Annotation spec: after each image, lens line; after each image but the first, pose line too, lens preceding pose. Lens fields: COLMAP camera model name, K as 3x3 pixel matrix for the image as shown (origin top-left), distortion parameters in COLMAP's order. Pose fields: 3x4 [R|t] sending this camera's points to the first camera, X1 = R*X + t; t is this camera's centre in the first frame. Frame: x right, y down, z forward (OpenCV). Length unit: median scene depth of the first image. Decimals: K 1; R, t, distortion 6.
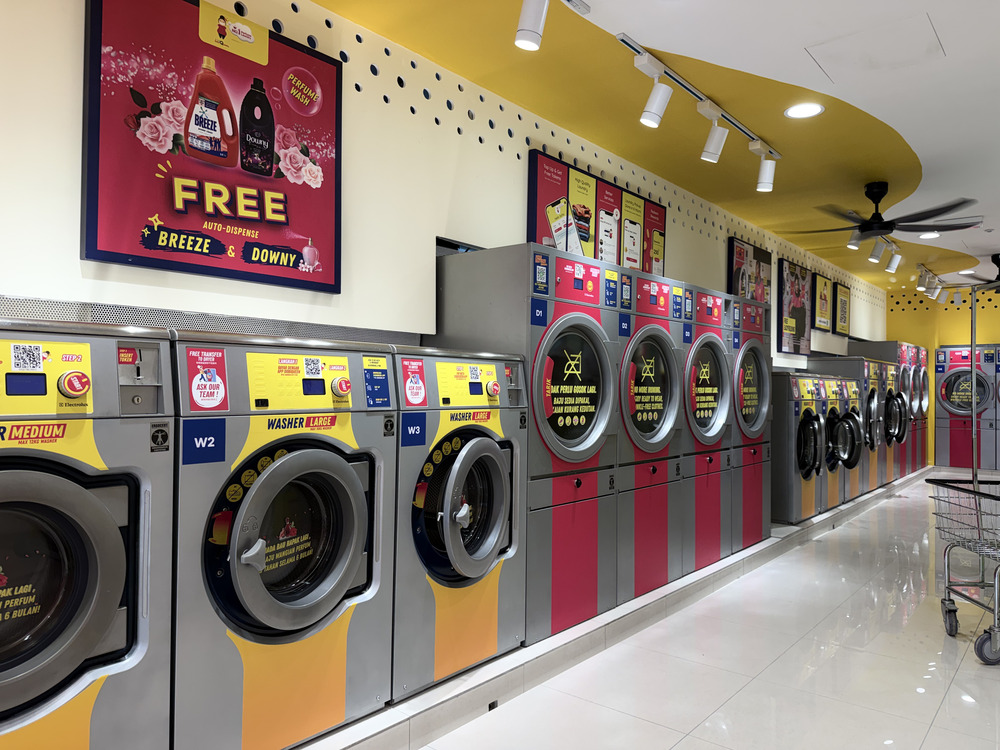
lens RADIAL K [[700.2, 0, 498.7], [0, 700.2, 377.7], [0, 0, 1]] dist [0.058266, -0.019609]
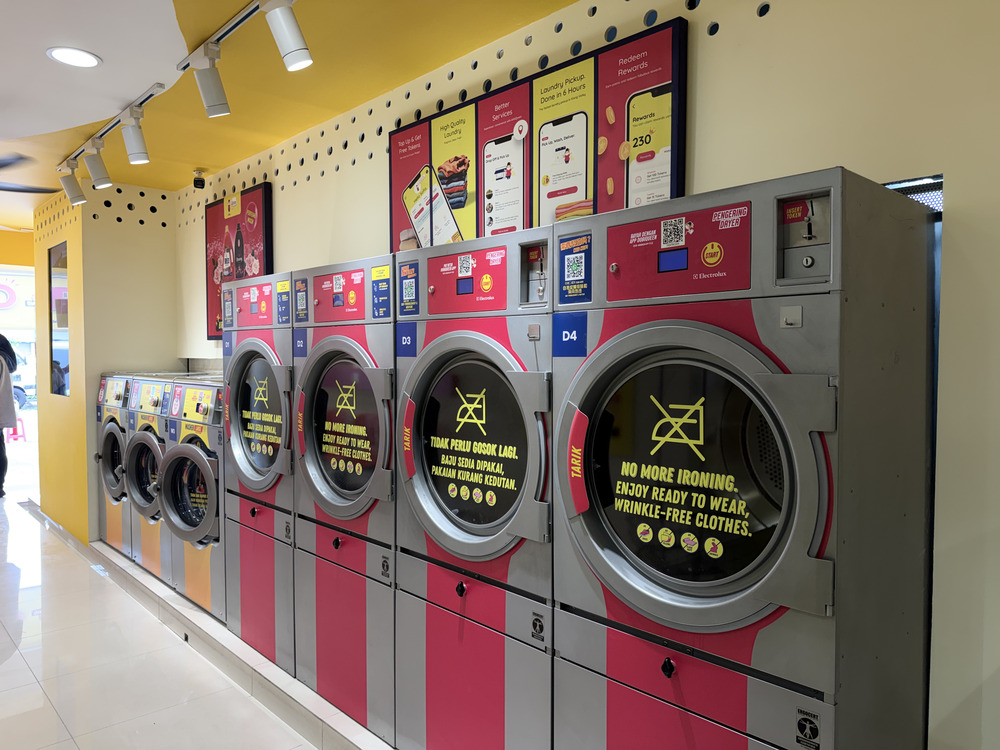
lens RADIAL K [[700.2, 0, 461.8], [0, 700.2, 379.2], [0, 0, 1]] dist [0.058266, -0.019609]
pose [[-0.145929, 0.015966, -0.989166, 0.850764], [0.004305, 0.999871, 0.015503, -0.040525], [0.989286, -0.001996, -0.145979, 1.169088]]
